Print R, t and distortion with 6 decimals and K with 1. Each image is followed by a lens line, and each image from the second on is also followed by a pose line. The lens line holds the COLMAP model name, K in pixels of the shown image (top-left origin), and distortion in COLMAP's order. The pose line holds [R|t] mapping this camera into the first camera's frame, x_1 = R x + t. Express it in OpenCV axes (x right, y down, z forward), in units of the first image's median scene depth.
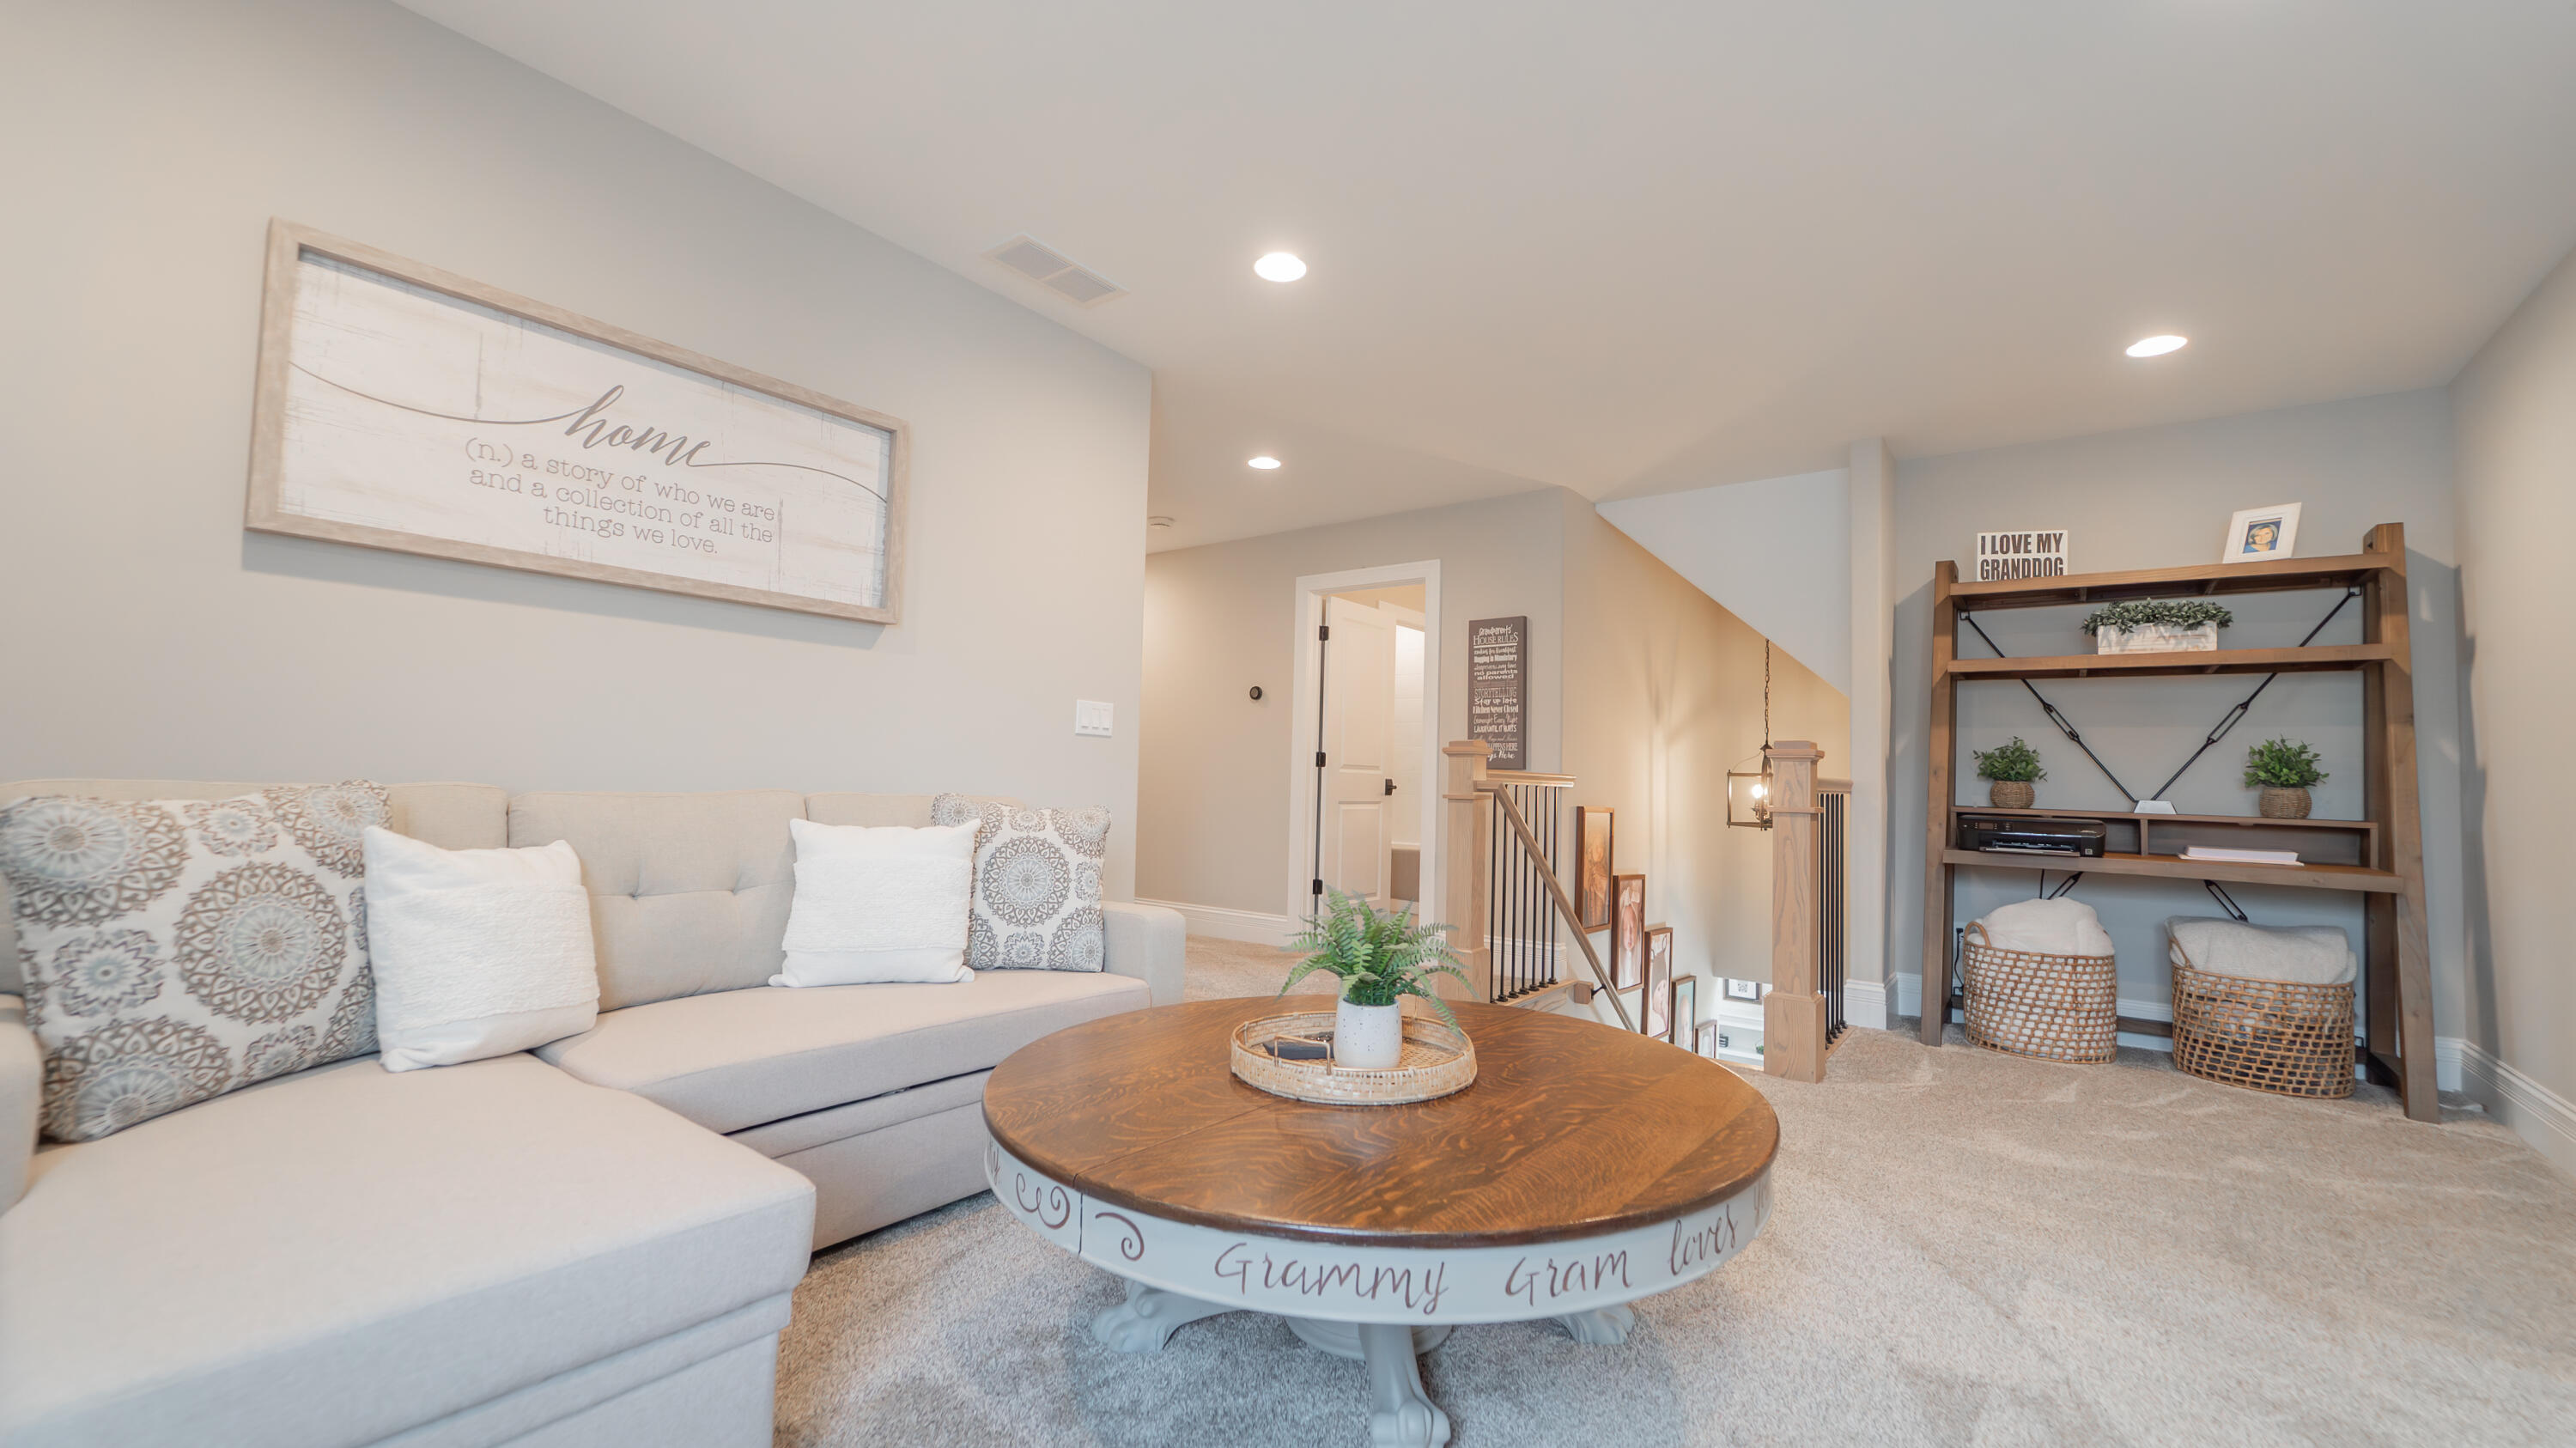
lens RADIAL K [[1061.0, 0, 1294.8], [0, 1061.0, 729.4], [0, 0, 1]] dist [-0.002827, -0.000020]
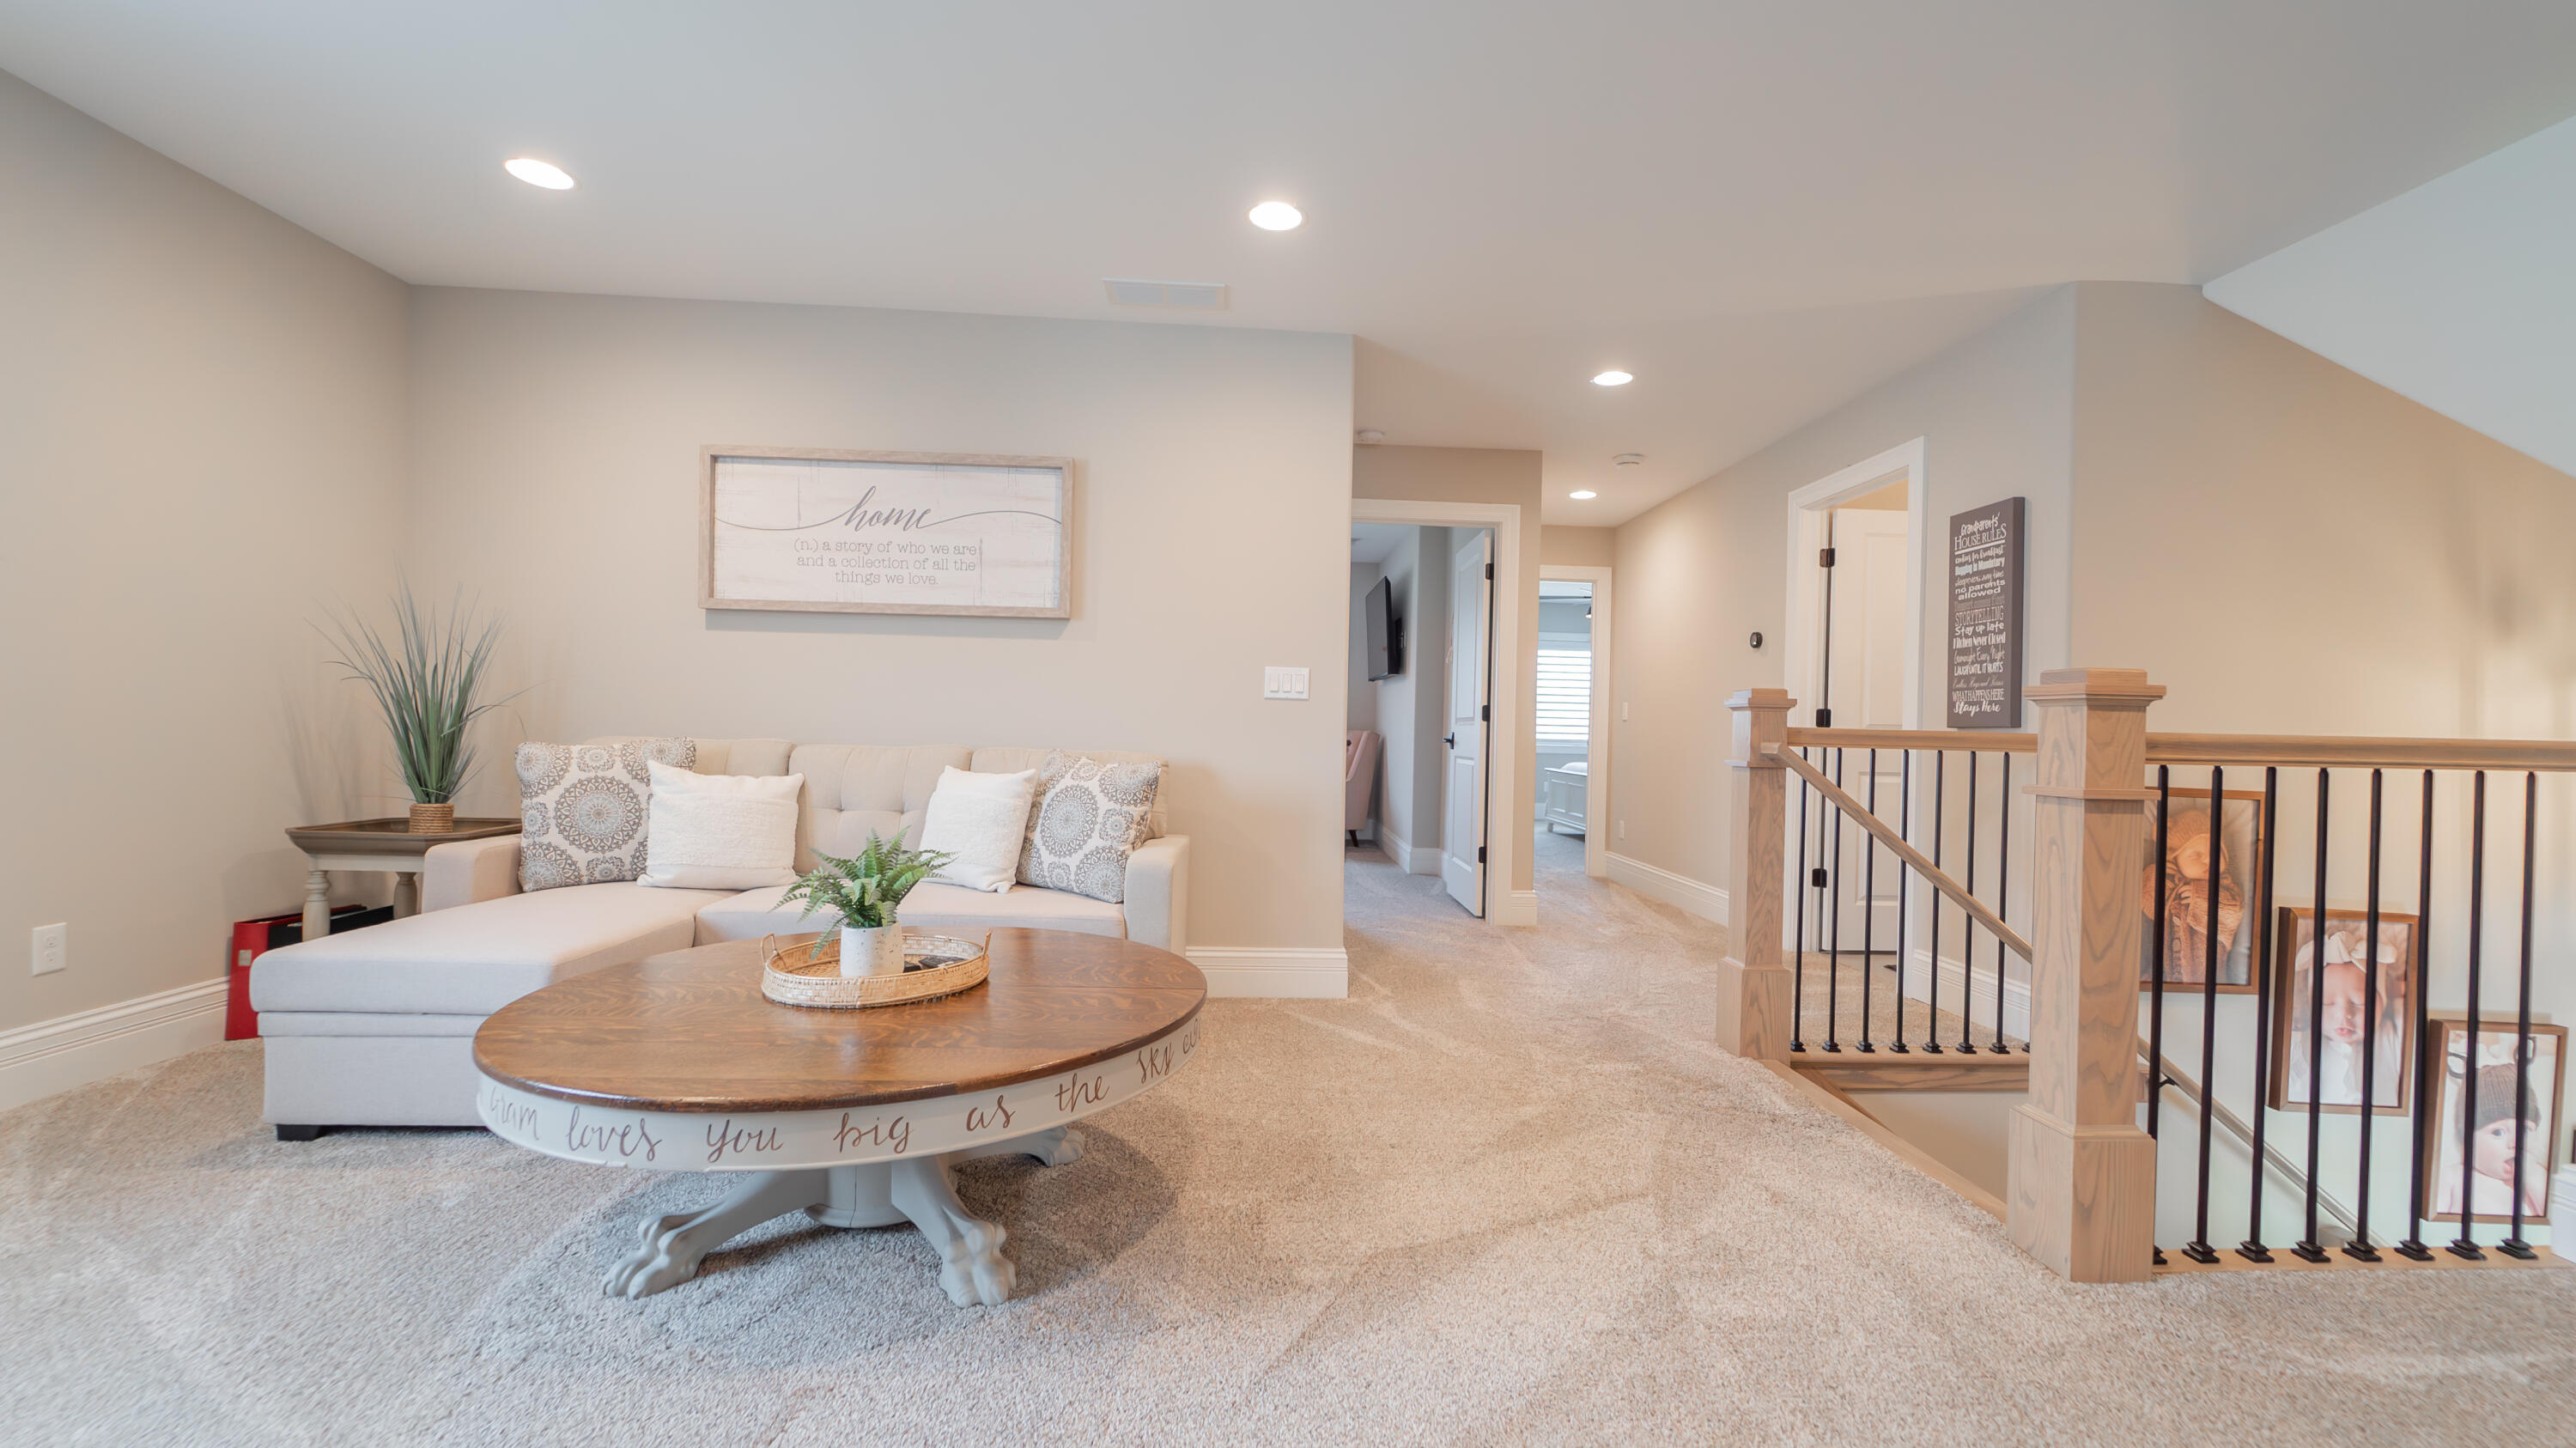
lens RADIAL K [[1061.0, 0, 1288.5], [0, 1061.0, 723.8], [0, 0, 1]] dist [-0.002827, -0.000020]
pose [[0.628893, -0.013344, -0.777377, 0.912748], [0.032012, 0.999449, 0.008741, 0.030076], [0.776832, -0.030383, 0.628974, 0.457996]]
